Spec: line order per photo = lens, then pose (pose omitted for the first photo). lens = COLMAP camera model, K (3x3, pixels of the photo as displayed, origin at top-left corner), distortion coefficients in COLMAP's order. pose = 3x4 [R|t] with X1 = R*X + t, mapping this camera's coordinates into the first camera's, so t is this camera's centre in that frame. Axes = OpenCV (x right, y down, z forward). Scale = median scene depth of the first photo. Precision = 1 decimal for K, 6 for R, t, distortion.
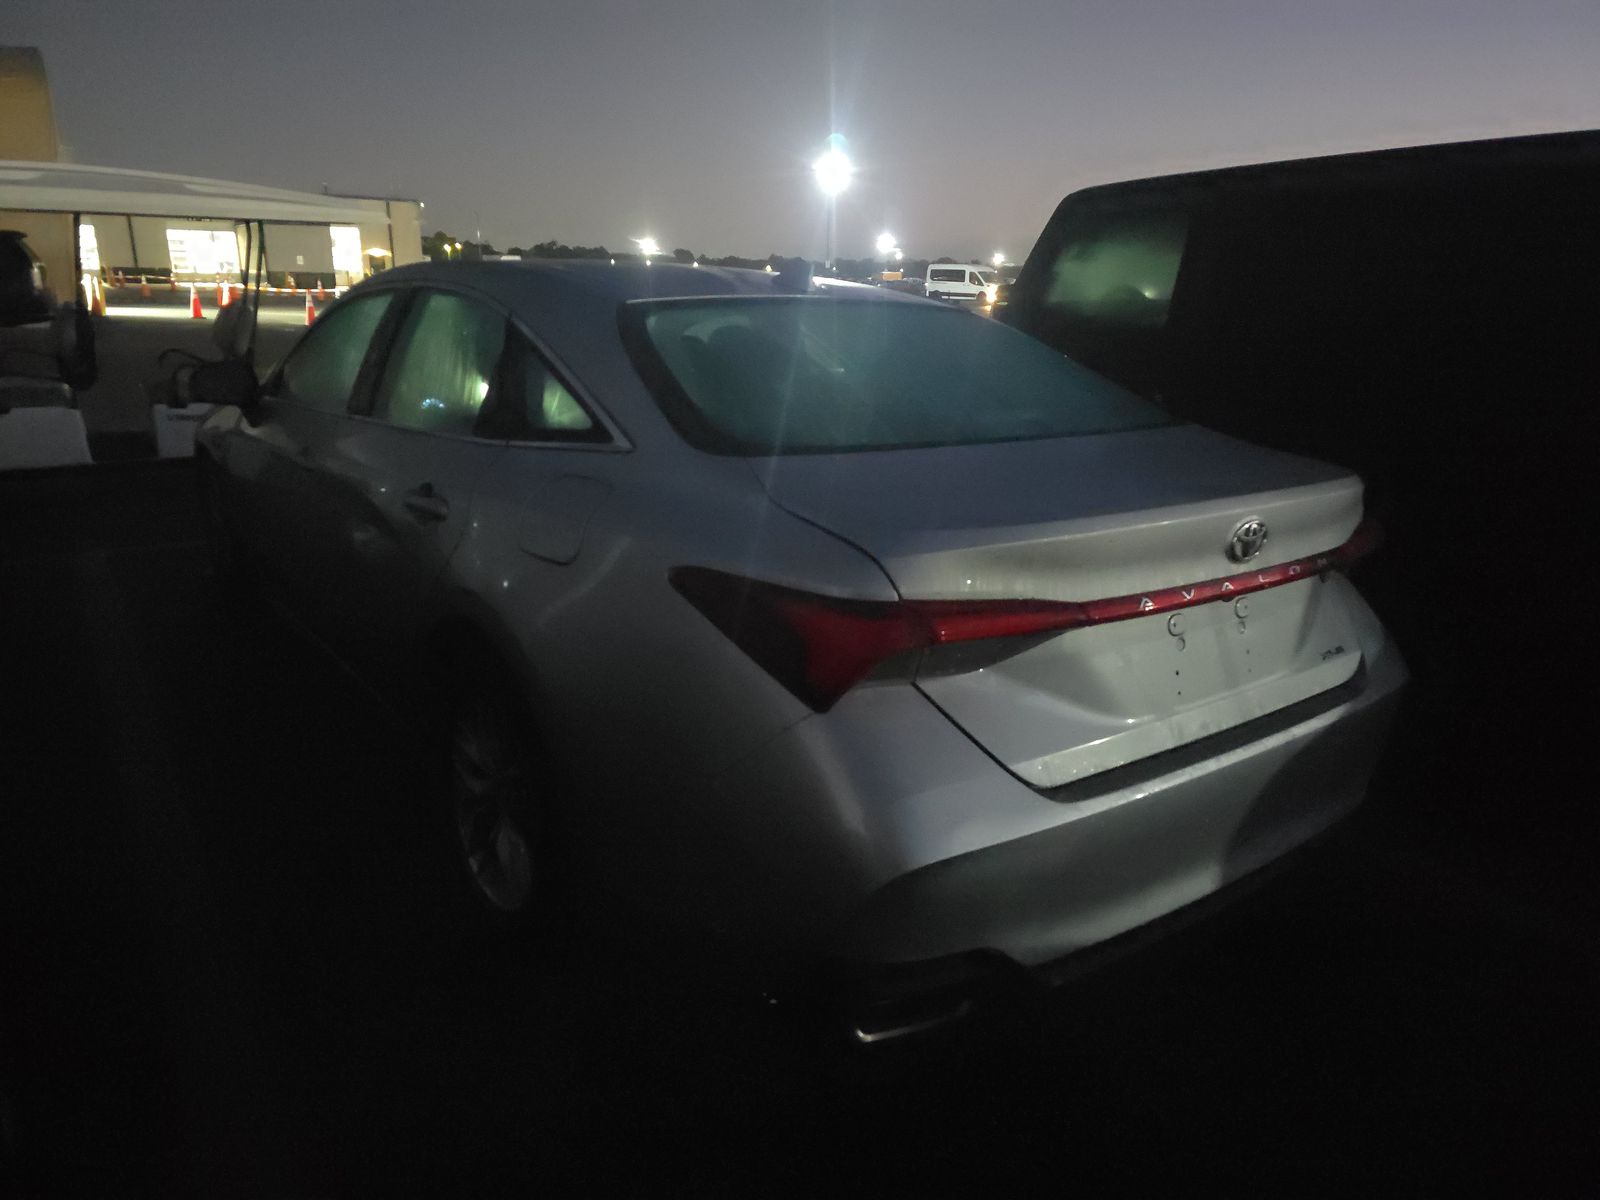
lens RADIAL K [[1134.9, 0, 794.5], [0, 1134.9, 601.0], [0, 0, 1]] dist [0.063004, -0.065445]
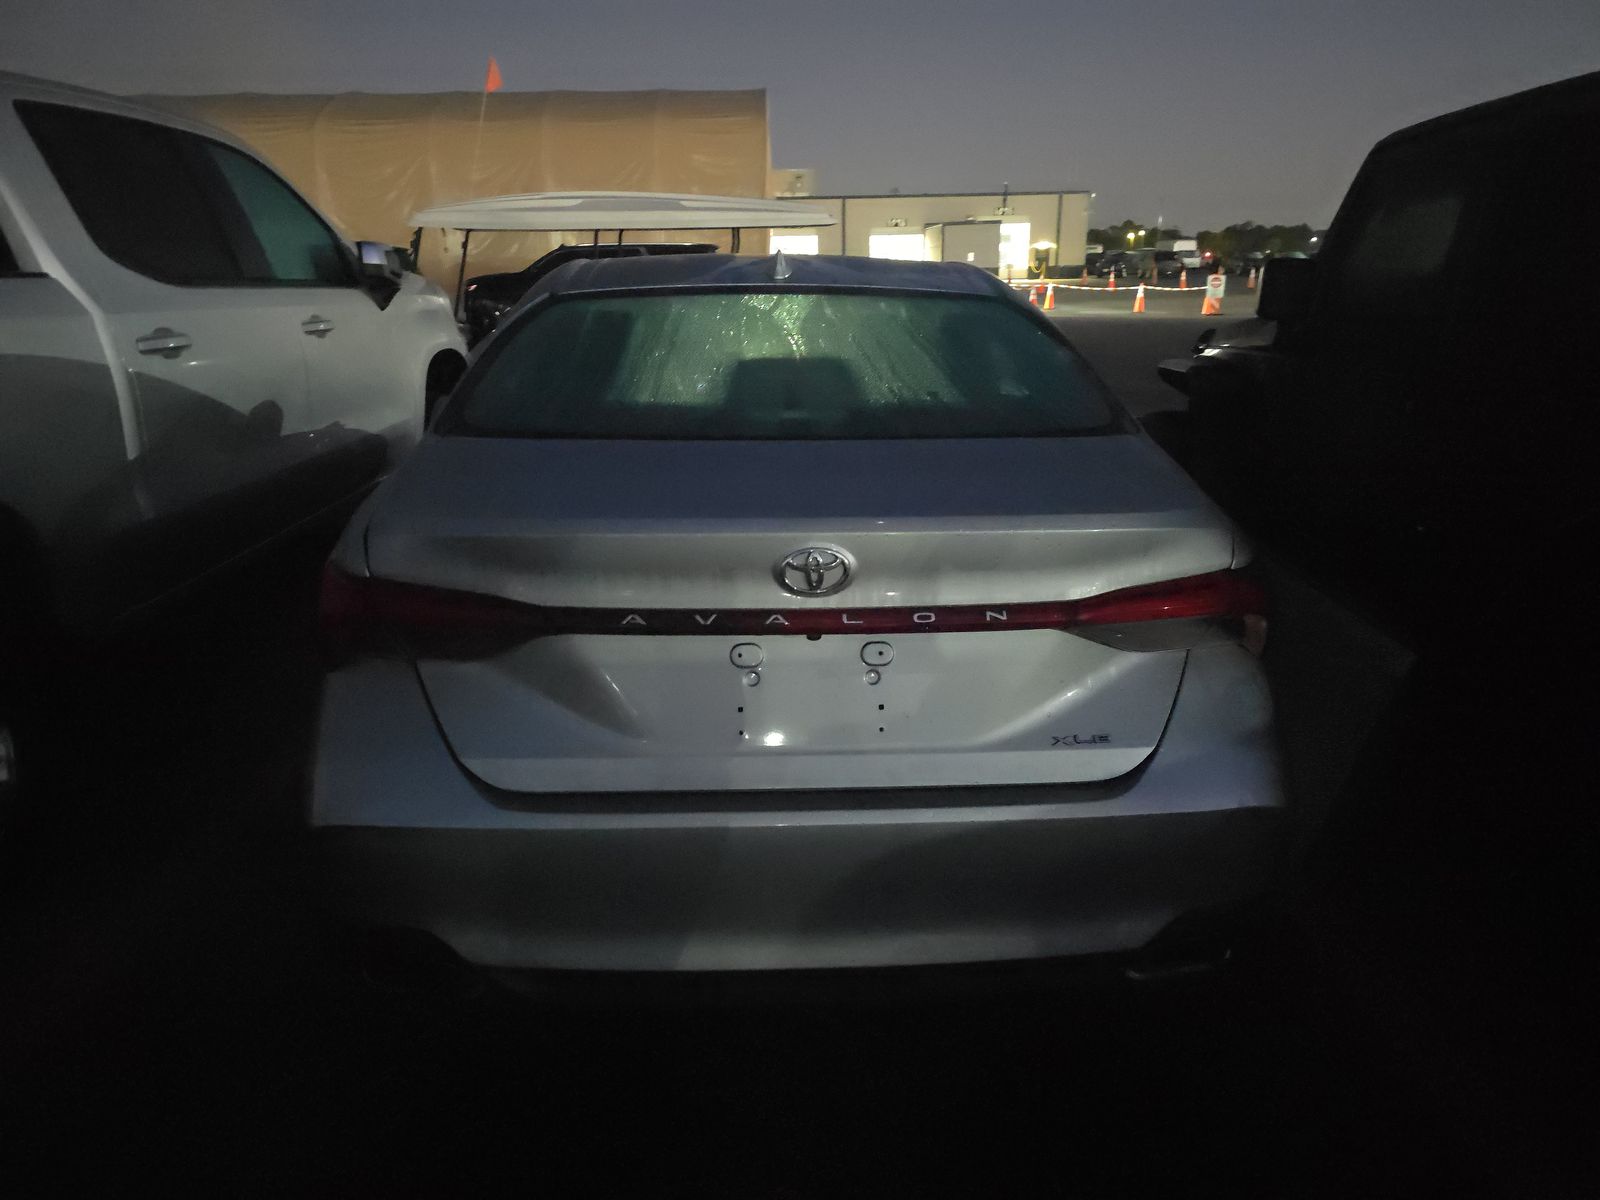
lens RADIAL K [[1134.9, 0, 794.5], [0, 1134.9, 601.0], [0, 0, 1]] dist [0.063004, -0.065445]
pose [[0.802461, 0.136151, -0.580964, 0.102044], [-0.130589, 0.990090, 0.051654, -0.008349], [0.582240, 0.034417, 0.812288, 0.036716]]
